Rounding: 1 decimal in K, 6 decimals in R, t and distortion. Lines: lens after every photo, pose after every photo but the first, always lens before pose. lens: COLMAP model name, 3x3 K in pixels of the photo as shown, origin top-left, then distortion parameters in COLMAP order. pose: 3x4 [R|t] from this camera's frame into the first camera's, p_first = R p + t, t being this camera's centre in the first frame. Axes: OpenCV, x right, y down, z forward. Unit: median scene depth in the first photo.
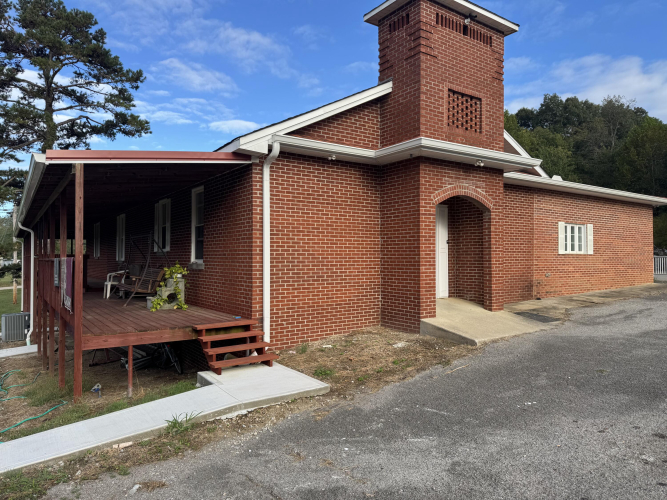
lens RADIAL K [[492.8, 0, 333.5], [0, 492.8, 250.0], [0, 0, 1]] dist [-0.035516, -0.007092]
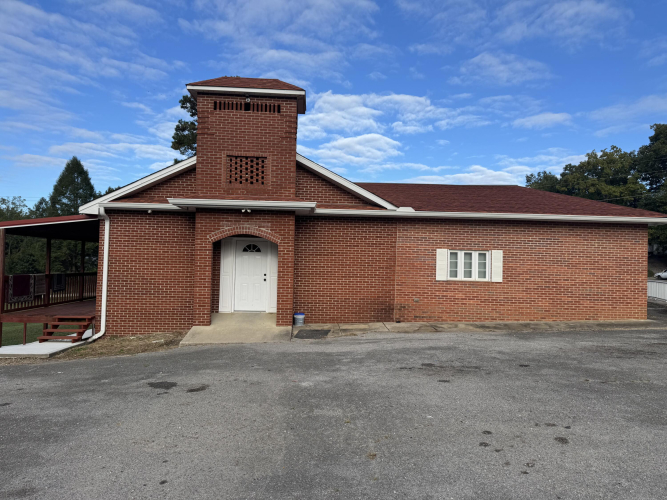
lens RADIAL K [[524.0, 0, 346.2], [0, 524.0, 250.8], [0, 0, 1]] dist [0.095223, -0.003886]
pose [[0.838039, 0.007461, -0.545559, 0.875932], [-0.015193, 0.999838, -0.009664, -0.039010], [0.545399, 0.016387, 0.838017, -0.024682]]
